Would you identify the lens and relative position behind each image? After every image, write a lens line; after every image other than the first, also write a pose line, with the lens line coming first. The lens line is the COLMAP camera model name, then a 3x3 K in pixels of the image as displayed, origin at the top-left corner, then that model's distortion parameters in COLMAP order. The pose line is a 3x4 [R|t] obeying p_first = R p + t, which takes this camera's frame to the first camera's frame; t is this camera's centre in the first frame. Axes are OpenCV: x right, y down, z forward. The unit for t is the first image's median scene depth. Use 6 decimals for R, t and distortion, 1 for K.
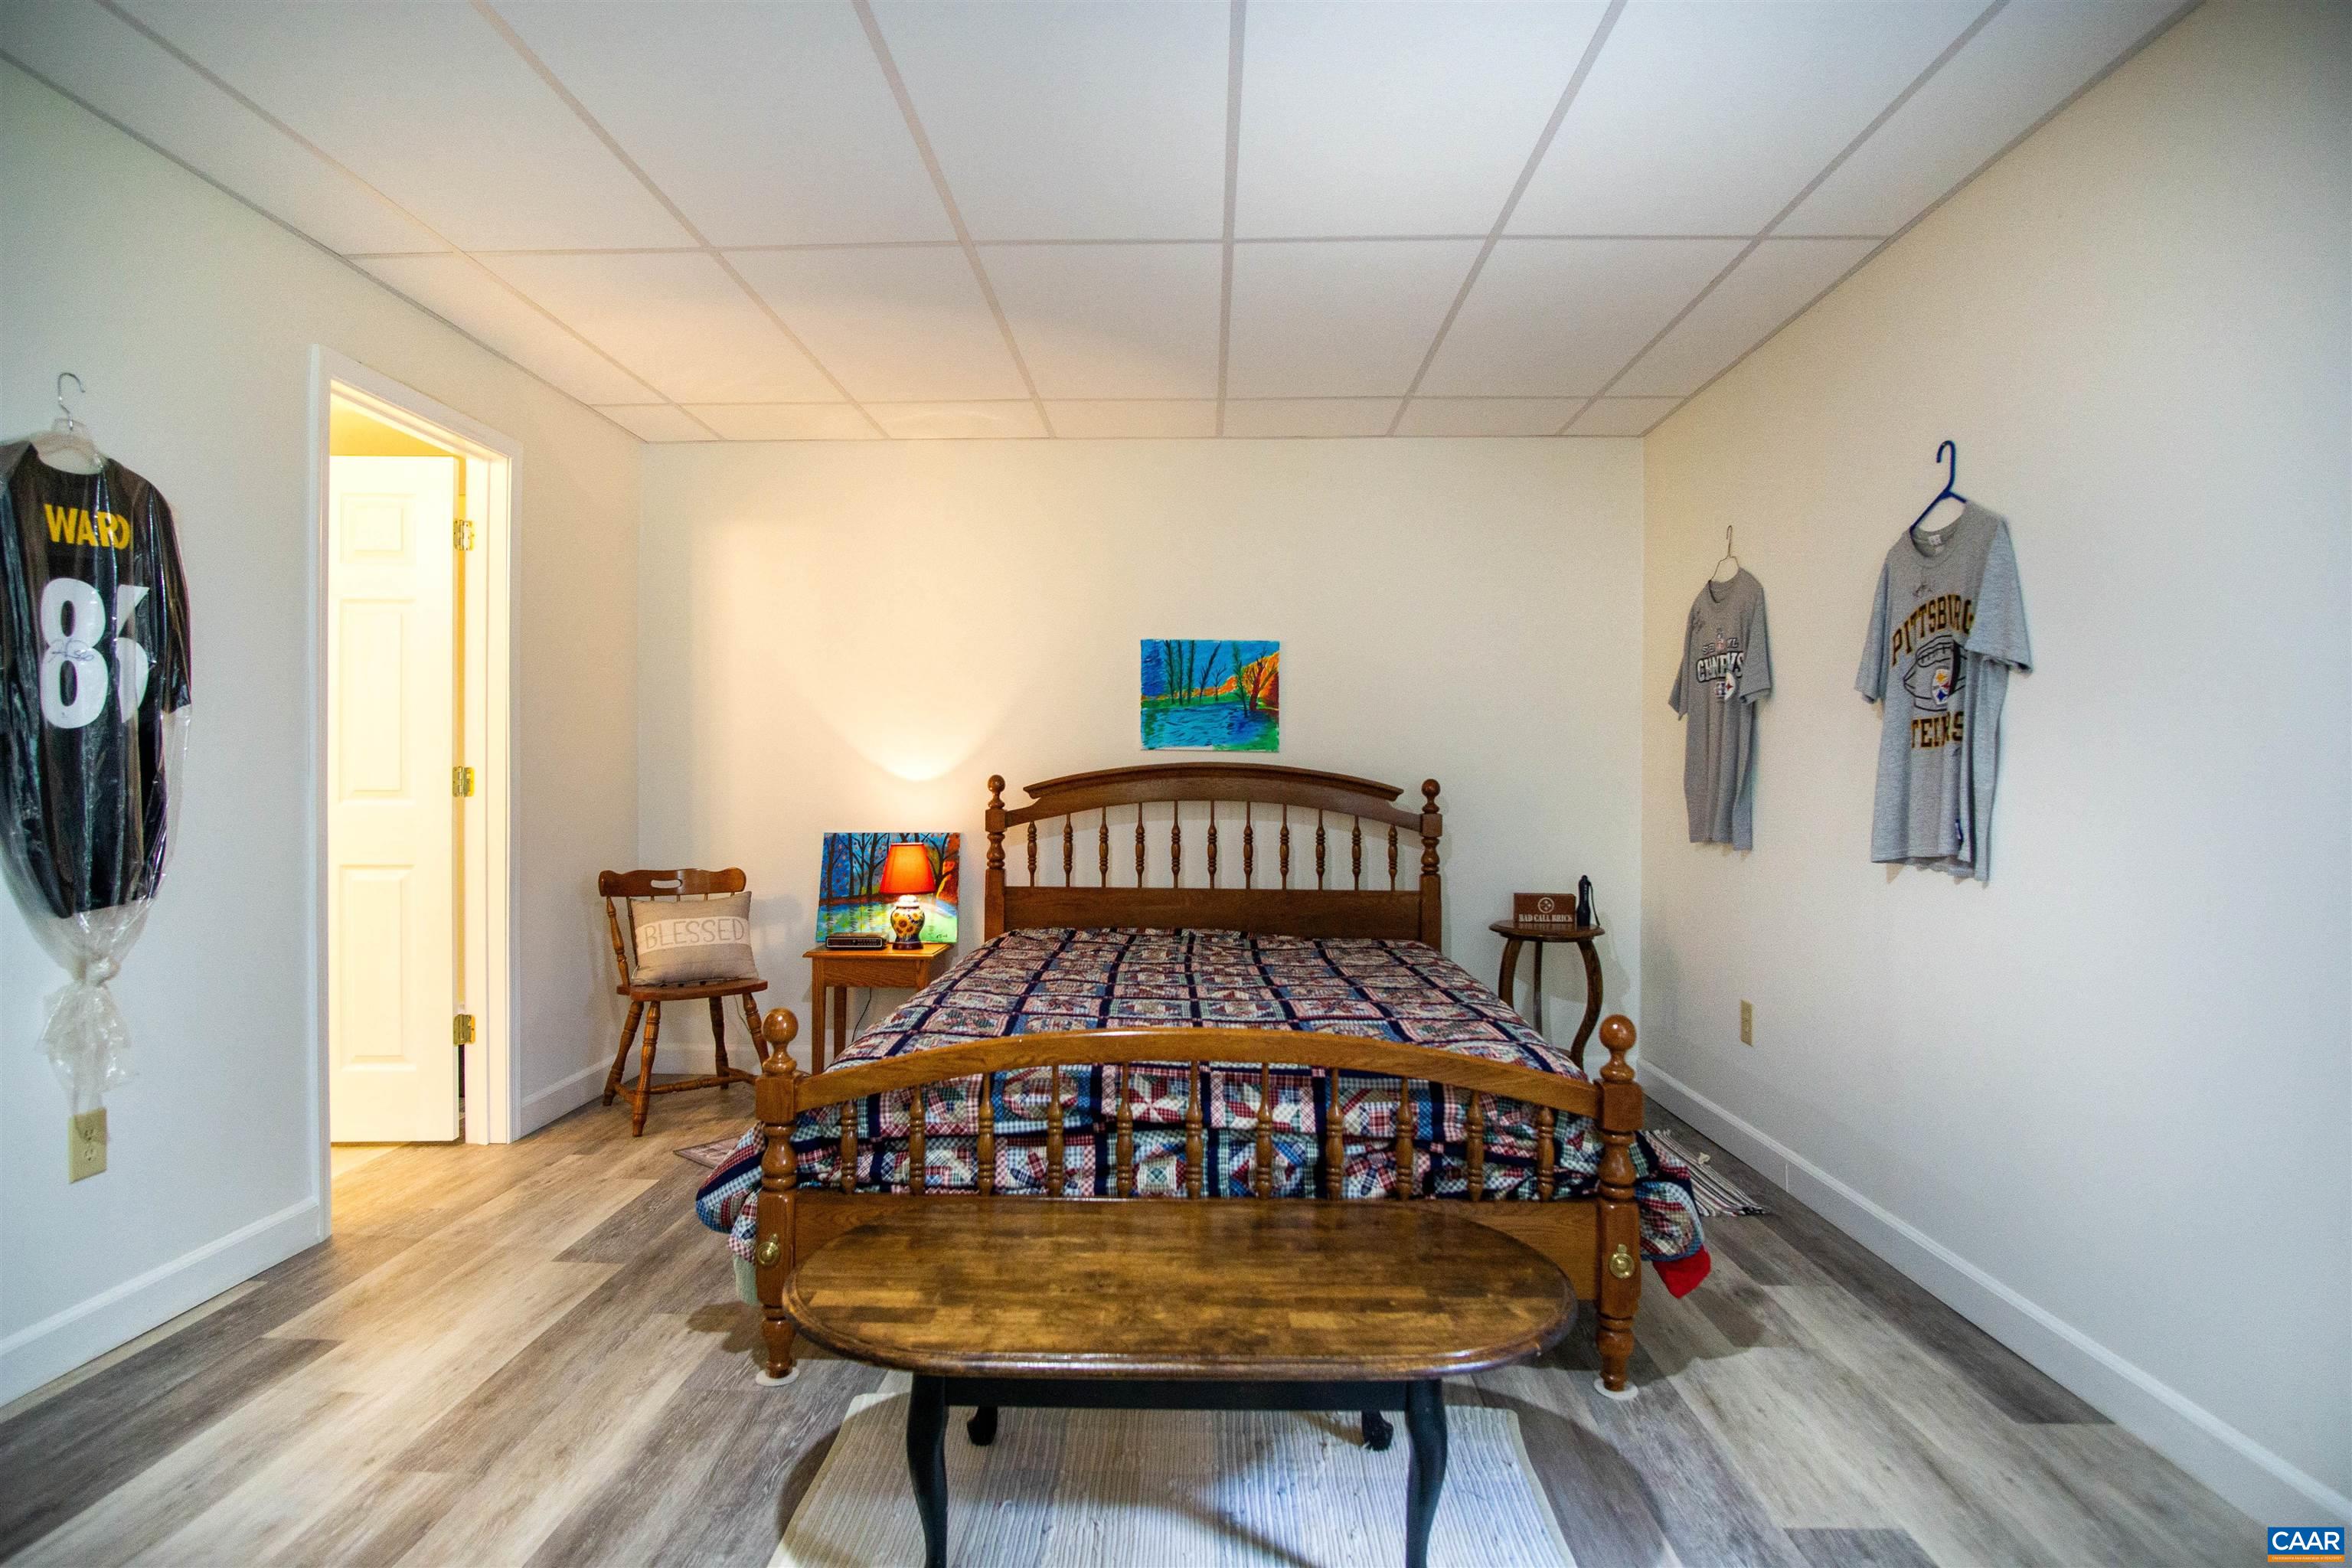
lens RADIAL K [[1270.7, 0, 1170.7], [0, 1270.7, 784.5], [0, 0, 1]] dist [-0.005847, 0.000756]
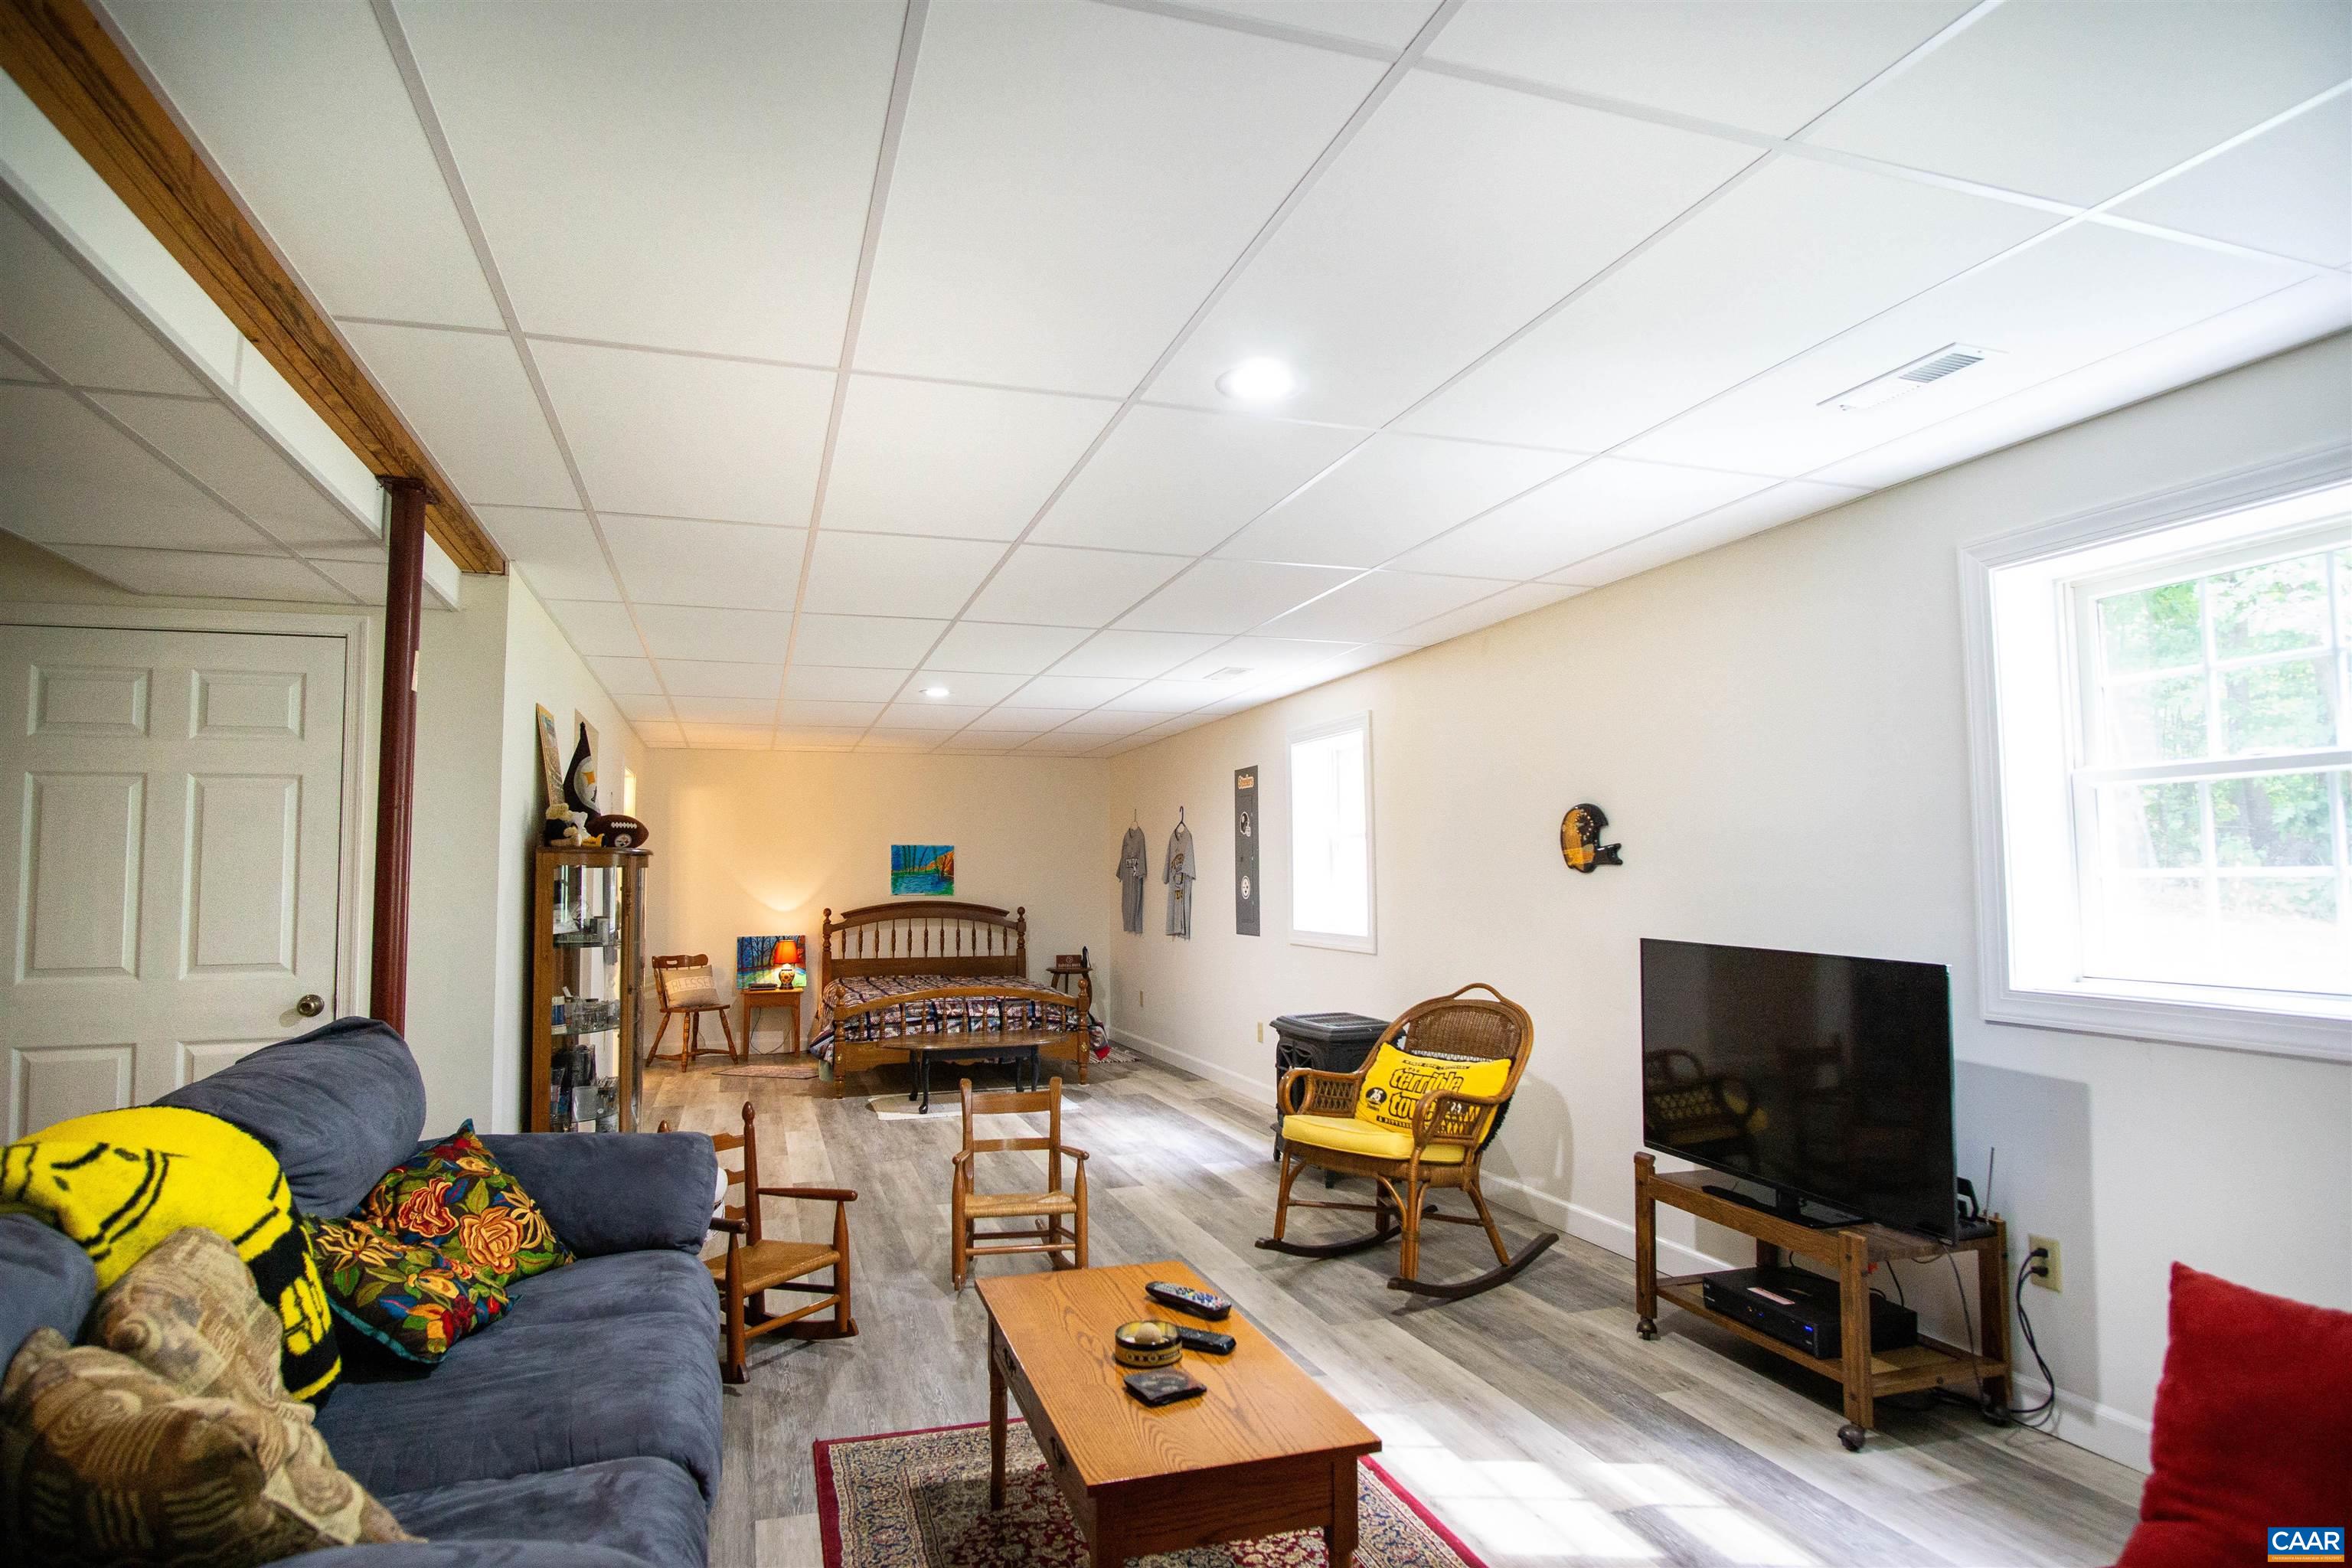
lens RADIAL K [[1270.7, 0, 1168.8], [0, 1270.7, 787.9], [0, 0, 1]] dist [-0.005847, 0.000756]
pose [[0.940799, 0.014785, 0.338641, -0.328044], [0.011588, 0.997061, -0.075724, -0.041656], [-0.338766, 0.075166, 0.937864, -1.271409]]
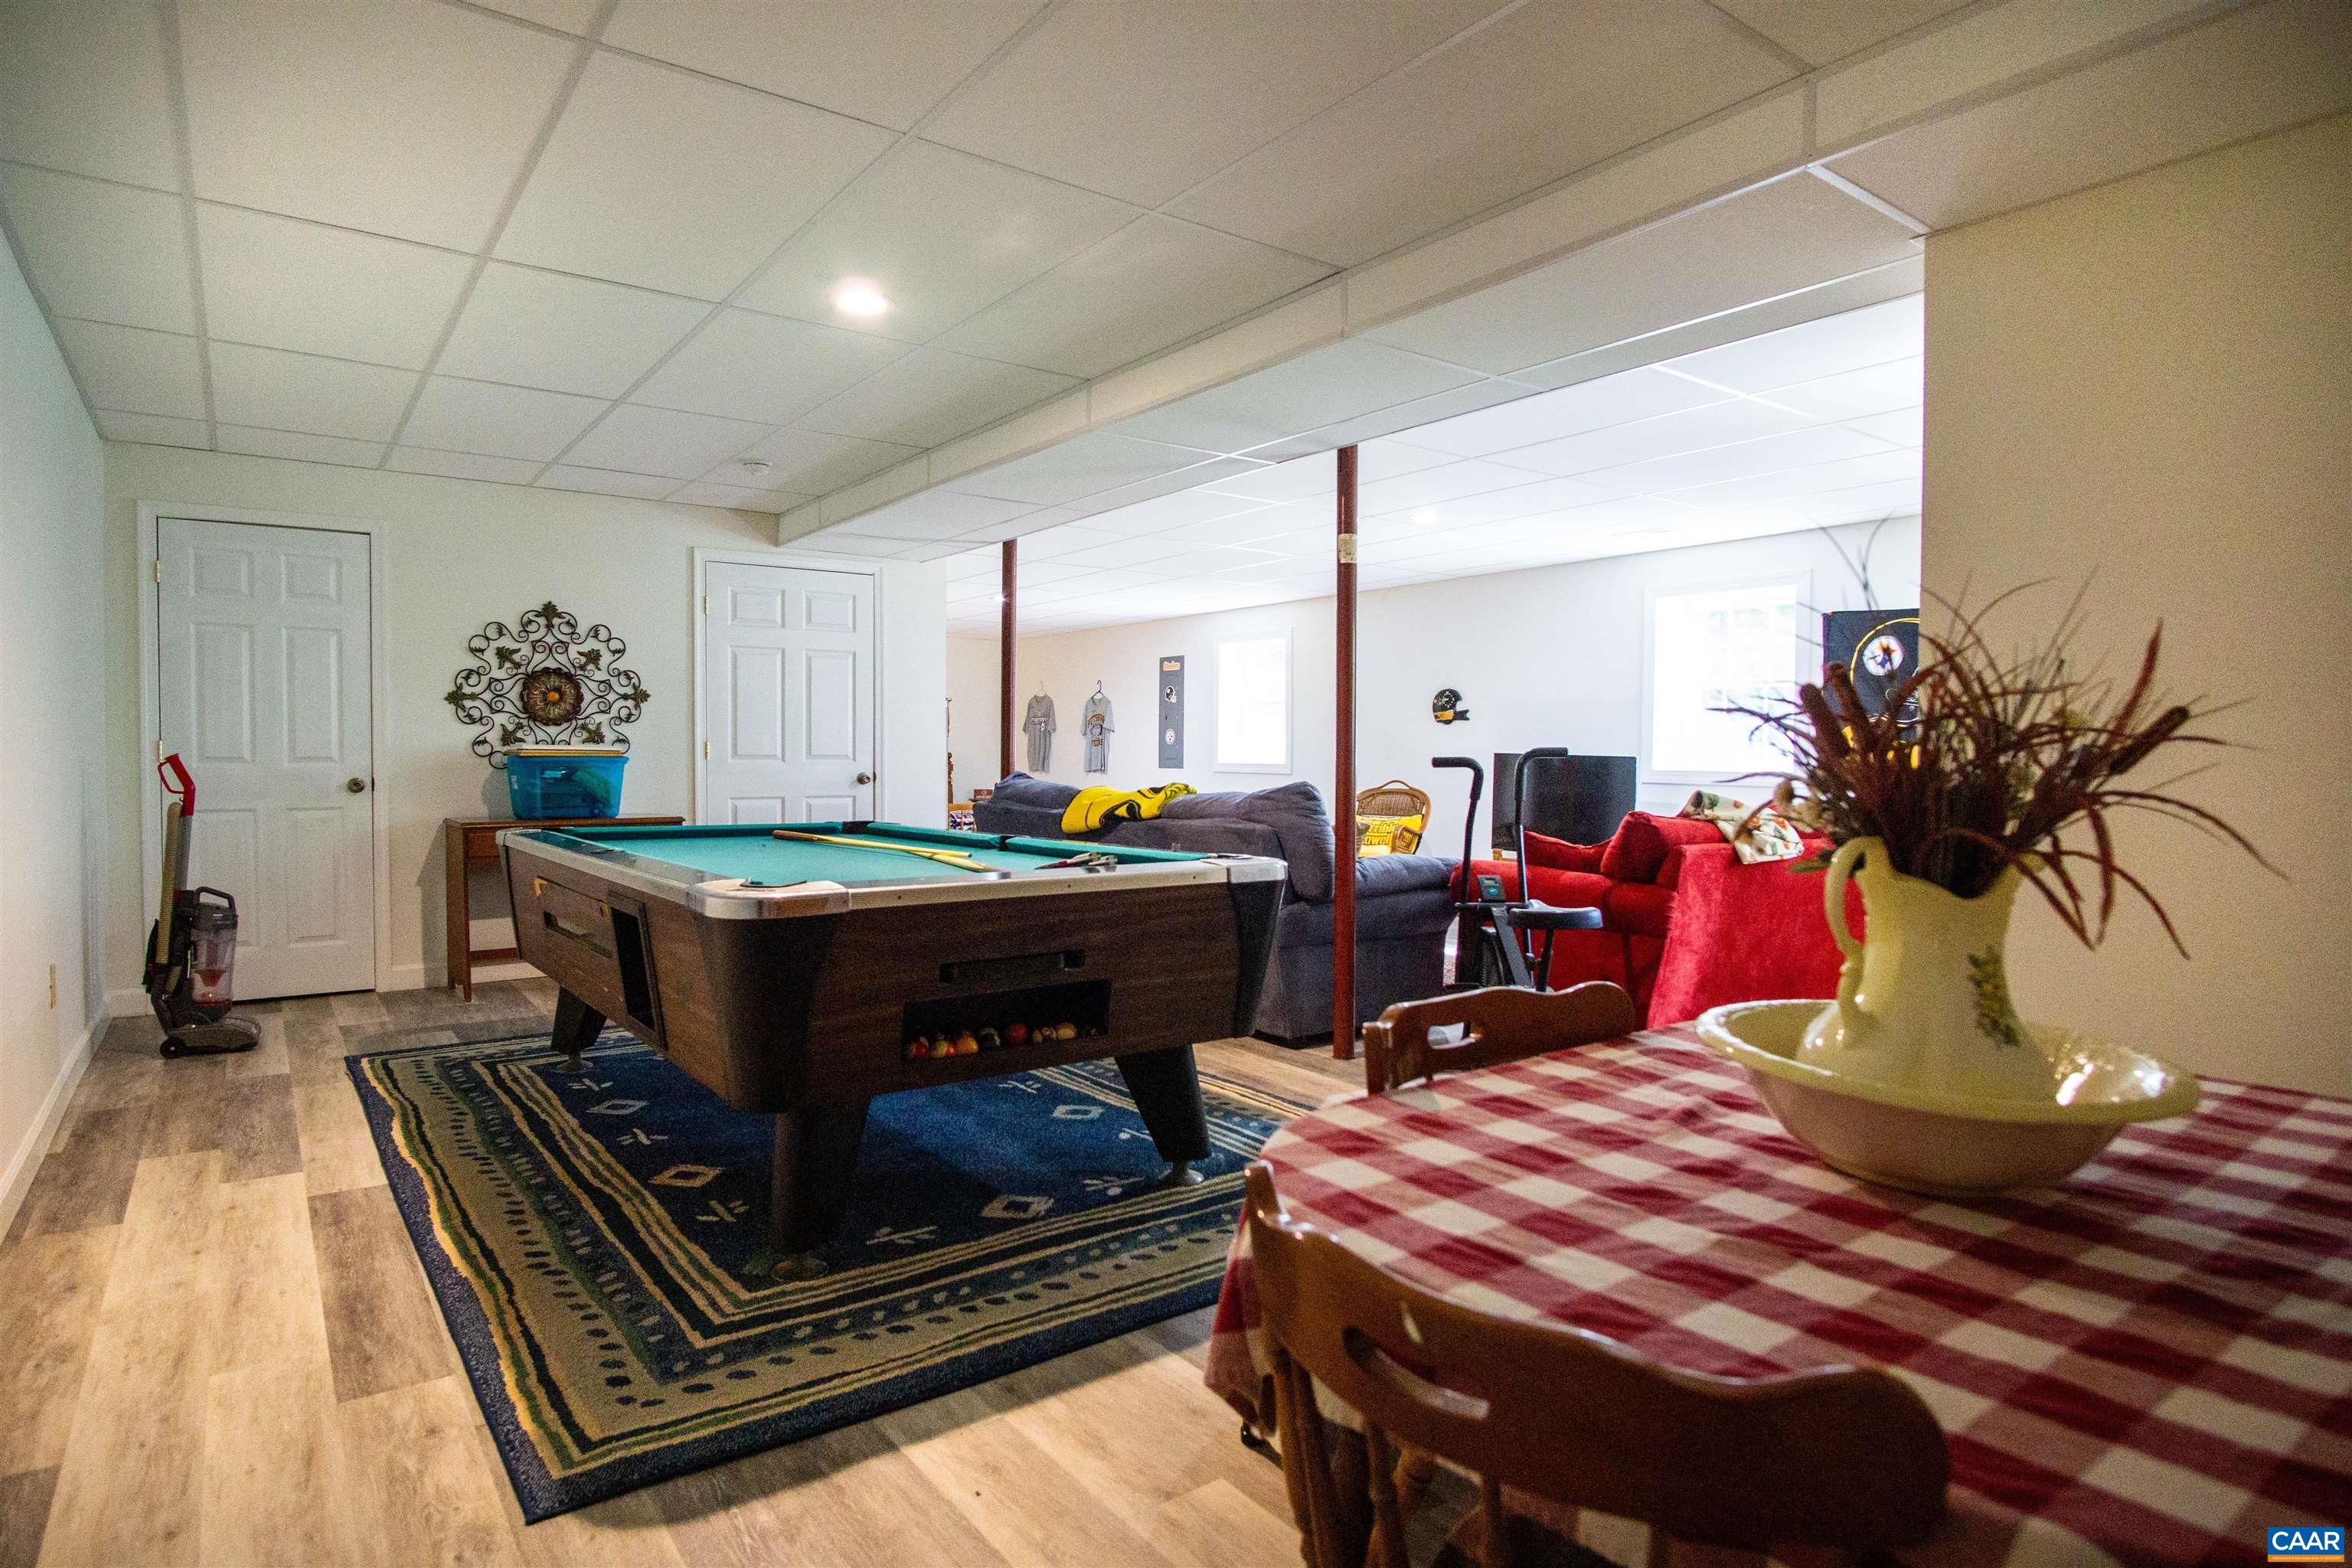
lens RADIAL K [[1270.7, 0, 1179.8], [0, 1270.7, 782.4], [0, 0, 1]] dist [-0.005847, 0.000756]
pose [[0.784323, -0.012240, 0.620231, -1.247493], [-0.000442, 0.999794, 0.020289, 0.004908], [-0.620352, -0.016187, 0.784156, -1.730722]]
